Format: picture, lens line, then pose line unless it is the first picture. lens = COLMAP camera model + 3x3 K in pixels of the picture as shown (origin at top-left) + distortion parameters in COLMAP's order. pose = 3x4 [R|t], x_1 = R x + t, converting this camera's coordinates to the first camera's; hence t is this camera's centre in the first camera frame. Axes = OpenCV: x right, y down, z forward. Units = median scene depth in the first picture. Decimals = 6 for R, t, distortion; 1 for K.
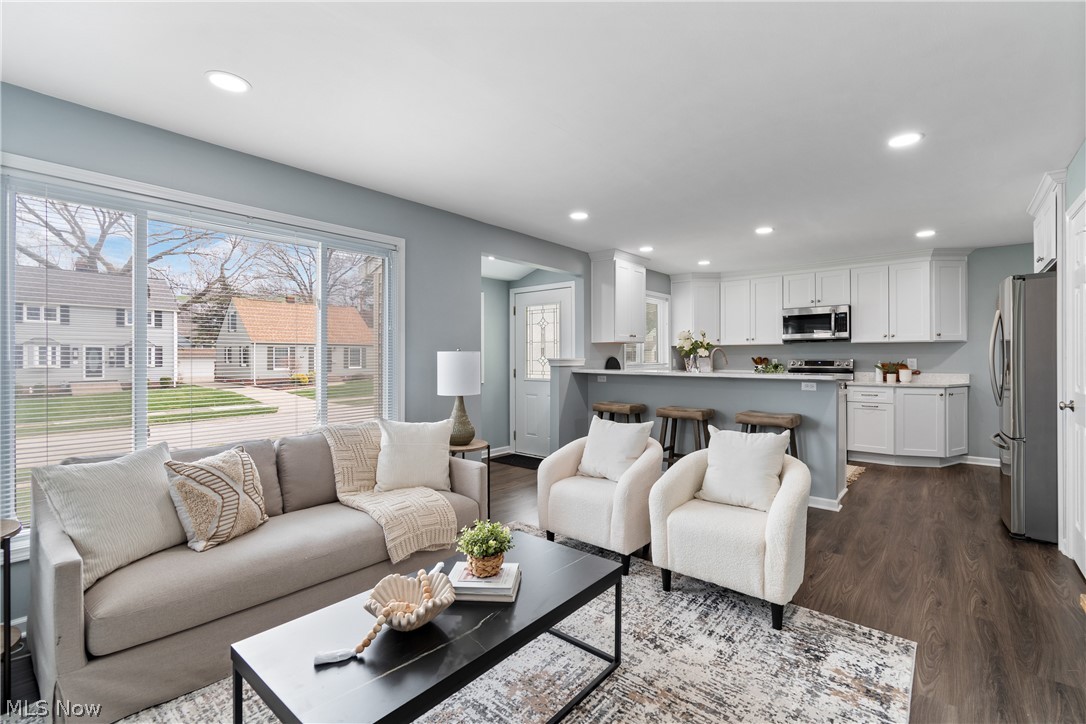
lens RADIAL K [[484.5, 0, 553.0], [0, 484.5, 356.7], [0, 0, 1]] dist [0.005889, -0.003664]
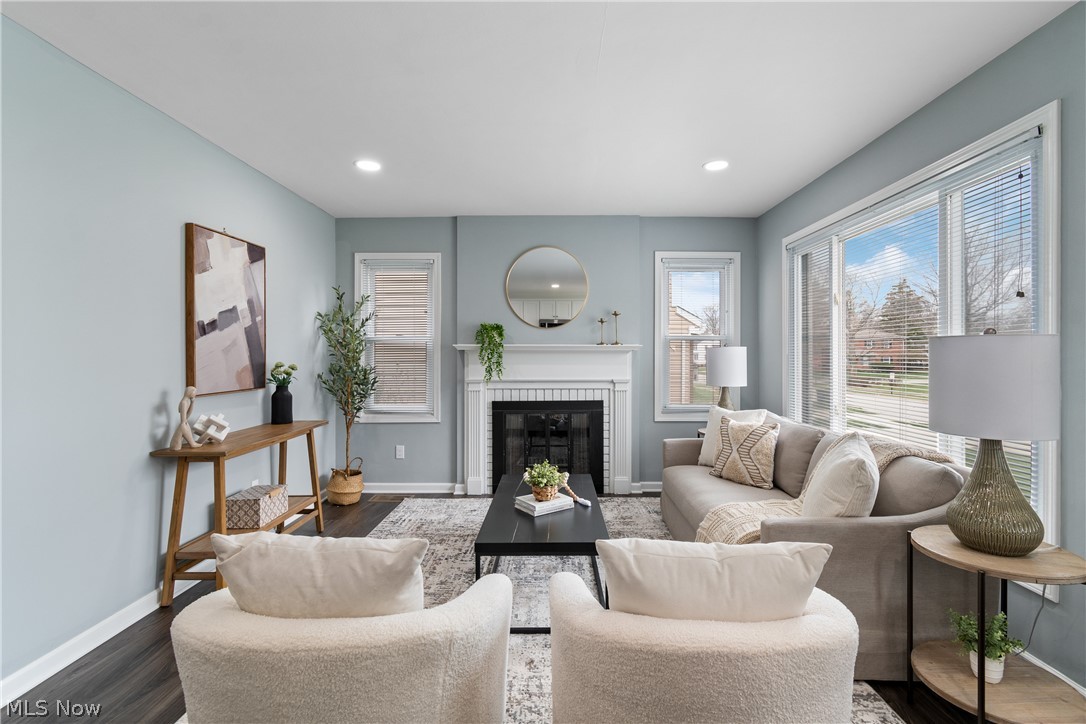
lens RADIAL K [[484.5, 0, 559.1], [0, 484.5, 357.6], [0, 0, 1]] dist [0.005889, -0.003664]
pose [[-0.771384, 0.003430, -0.636361, 0.246908], [-0.000457, 0.999982, 0.005944, 0.003935], [0.636370, 0.004875, -0.771369, 0.705989]]
